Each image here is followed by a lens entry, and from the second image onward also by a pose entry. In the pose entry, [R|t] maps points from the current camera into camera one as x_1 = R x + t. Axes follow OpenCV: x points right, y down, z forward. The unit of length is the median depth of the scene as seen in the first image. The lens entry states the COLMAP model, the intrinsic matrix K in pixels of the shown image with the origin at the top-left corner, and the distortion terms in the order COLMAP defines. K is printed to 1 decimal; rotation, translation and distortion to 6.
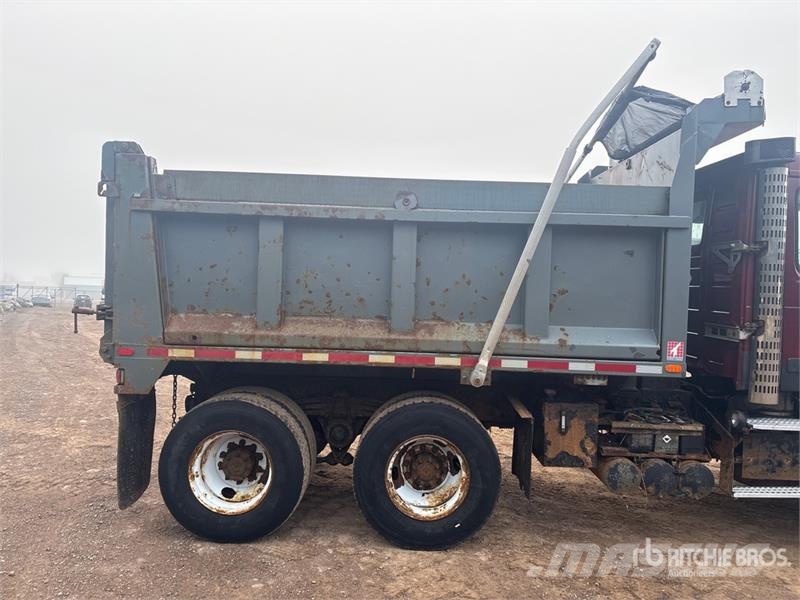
lens RADIAL K [[621.9, 0, 404.2], [0, 621.9, 292.0], [0, 0, 1]] dist [0.045217, -0.007358]
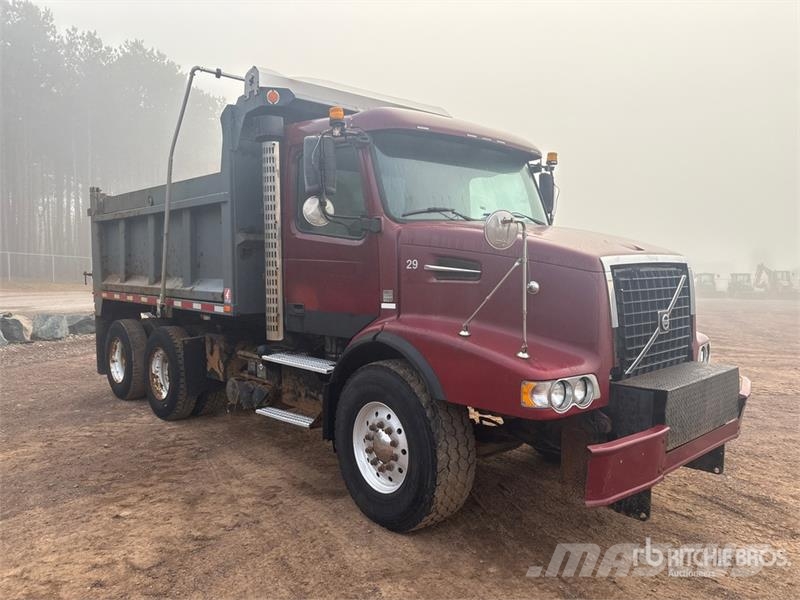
lens RADIAL K [[600.8, 0, 400.0], [0, 600.8, 300.0], [0, 0, 1]] dist [0.044777, -0.036155]
pose [[0.682296, 0.010407, -0.731002, 1.584049], [0.006463, 0.999774, 0.020266, 0.079419], [0.731047, -0.018551, 0.682075, 0.393779]]
